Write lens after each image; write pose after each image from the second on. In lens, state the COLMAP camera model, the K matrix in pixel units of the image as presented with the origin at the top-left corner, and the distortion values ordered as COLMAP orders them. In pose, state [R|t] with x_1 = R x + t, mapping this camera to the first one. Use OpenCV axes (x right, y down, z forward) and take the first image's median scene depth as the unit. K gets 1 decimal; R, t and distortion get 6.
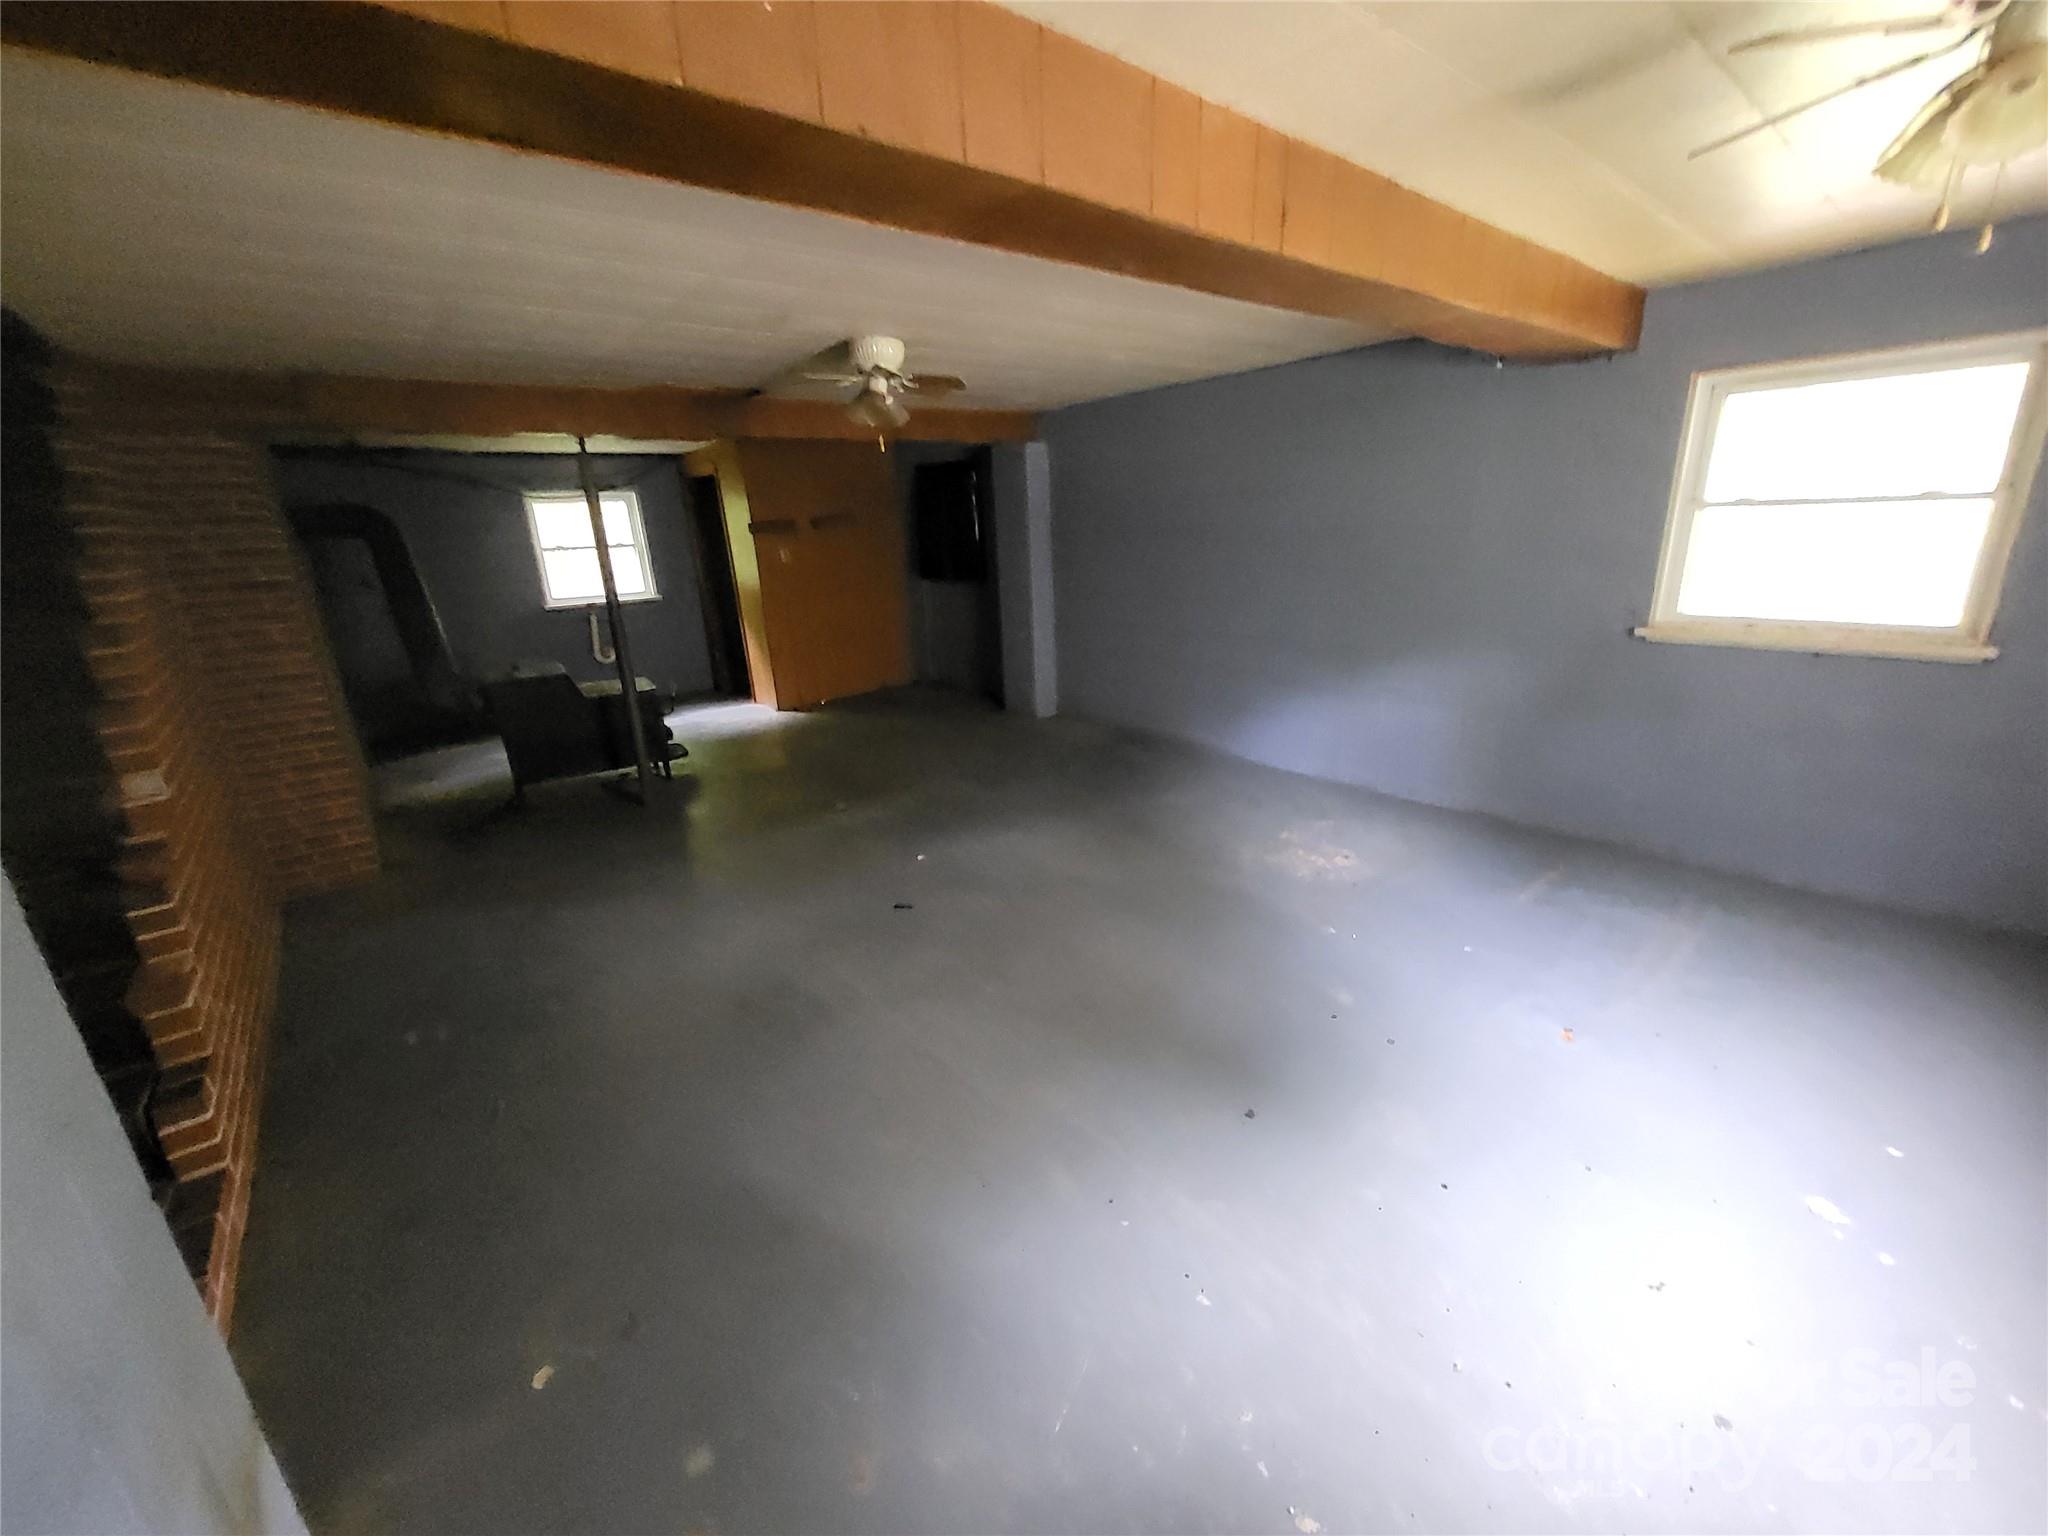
lens RADIAL K [[815.5, 0, 1022.3], [0, 815.5, 767.7], [0, 0, 1]] dist [0.000296, 0.000011]
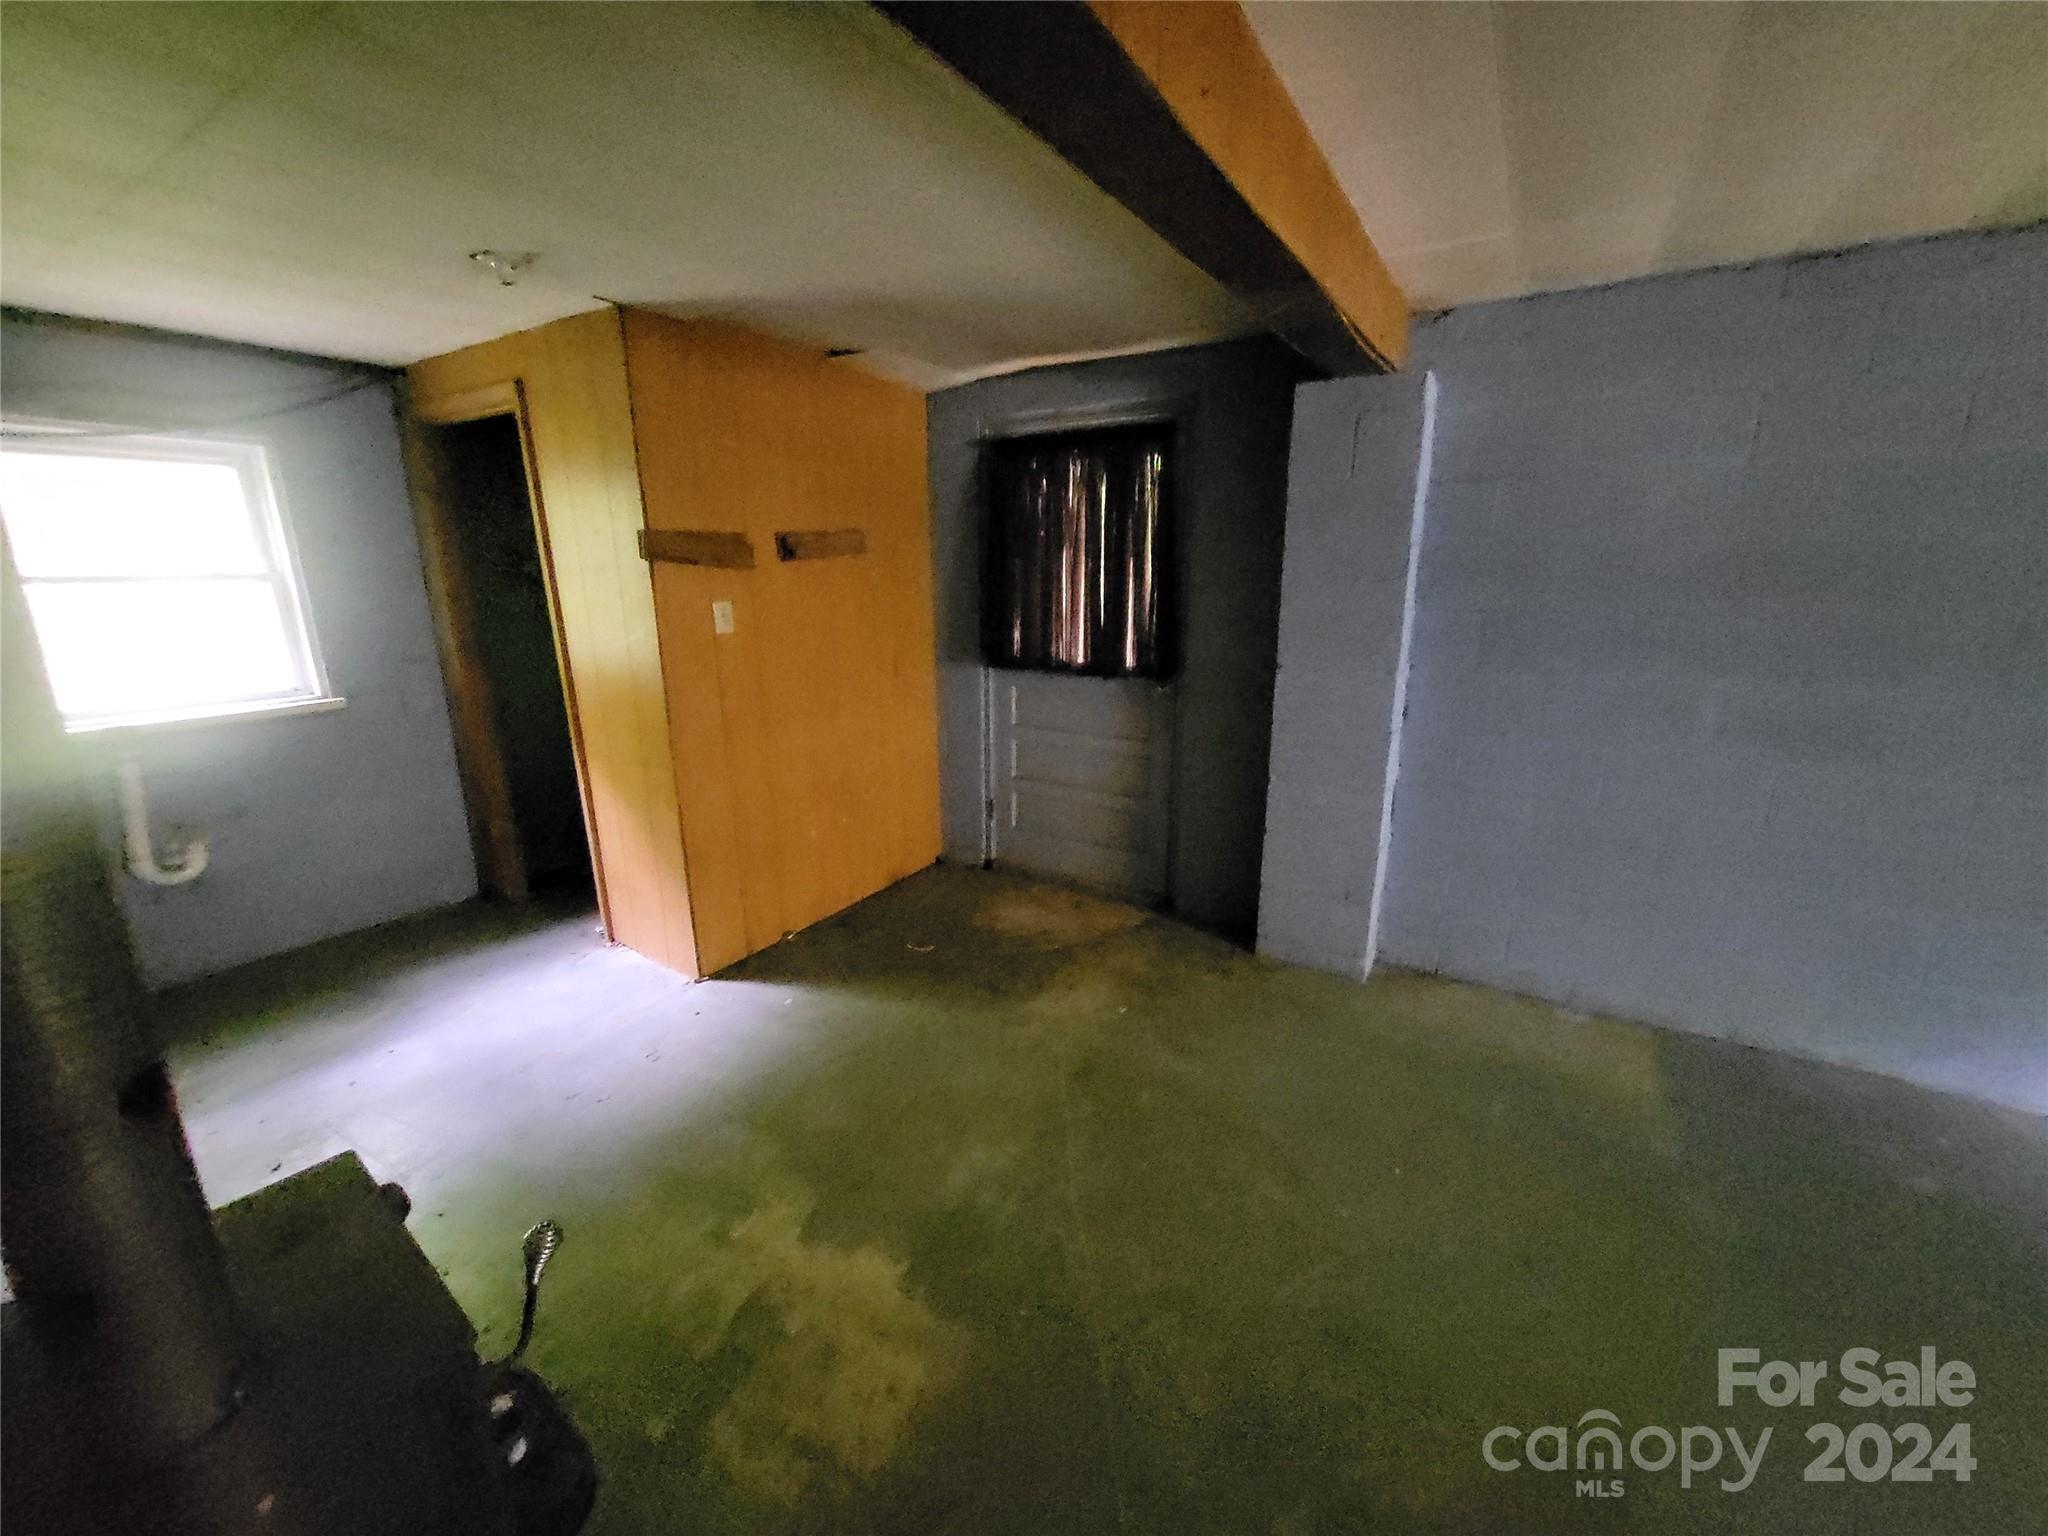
lens RADIAL K [[815.5, 0, 1027.8], [0, 815.5, 769.5], [0, 0, 1]] dist [0.000296, 0.000011]
pose [[0.939087, -0.034567, 0.341938, -0.275650], [0.056196, 0.996983, -0.053549, -0.141440], [-0.339055, 0.069503, 0.938196, 0.524881]]
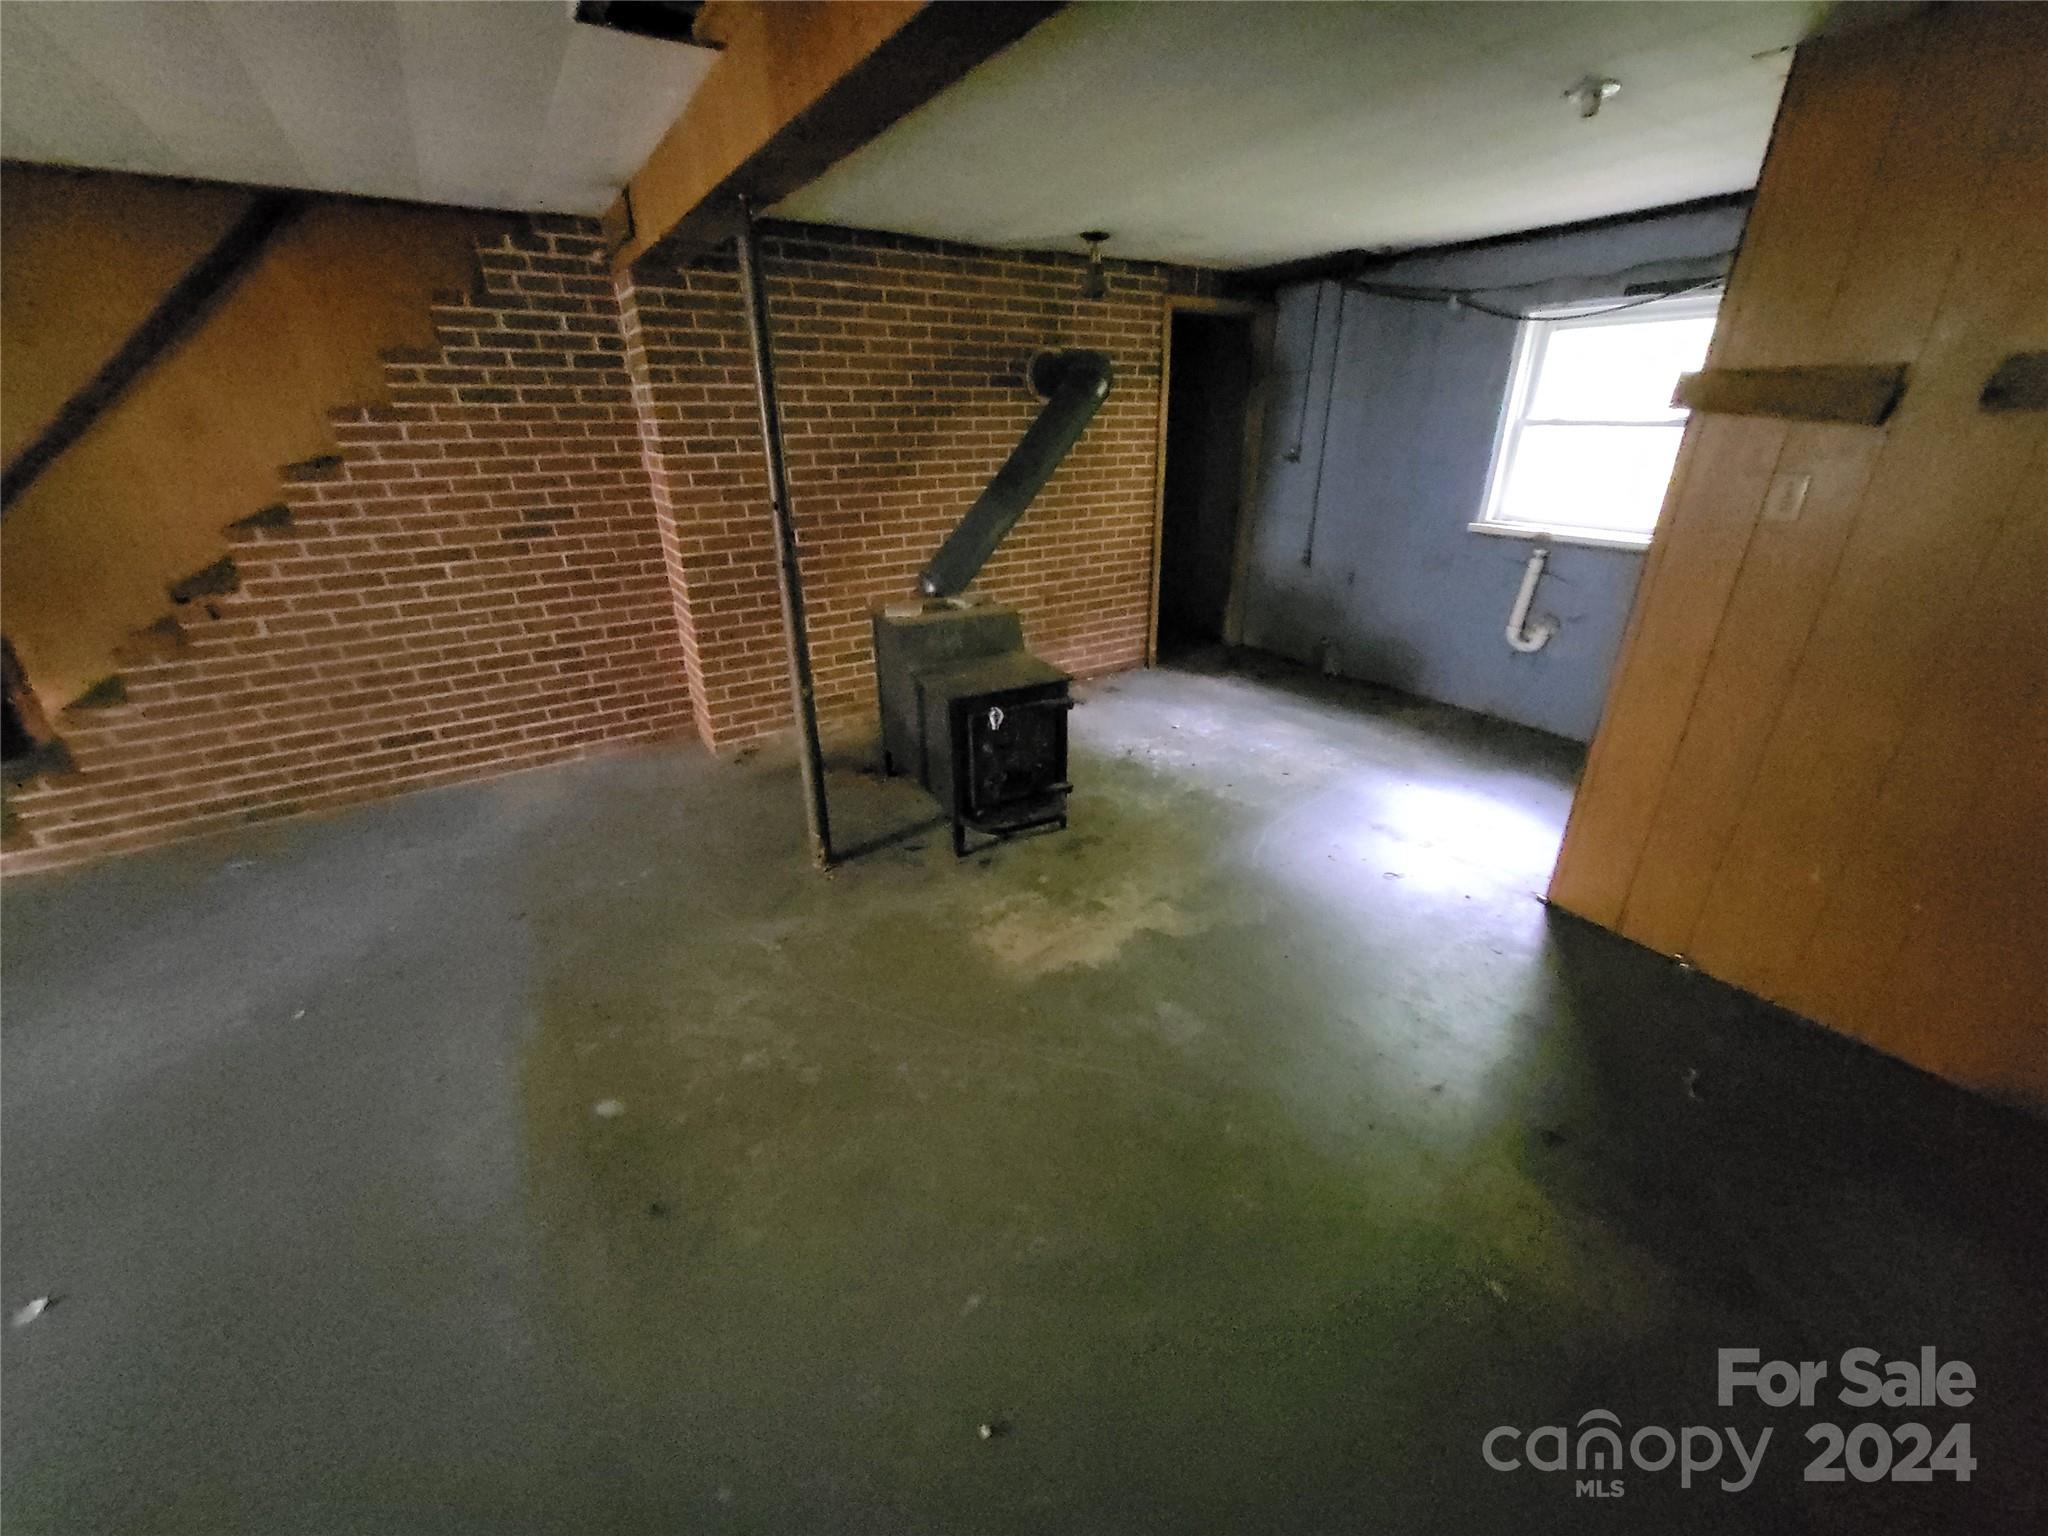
lens RADIAL K [[815.5, 0, 1026.1], [0, 815.5, 769.3], [0, 0, 1]] dist [0.000296, 0.000011]
pose [[-0.092218, 0.453856, -0.886290, 0.042605], [-0.288732, 0.839654, 0.460017, -0.223850], [0.952958, 0.298322, 0.053611, 0.718025]]
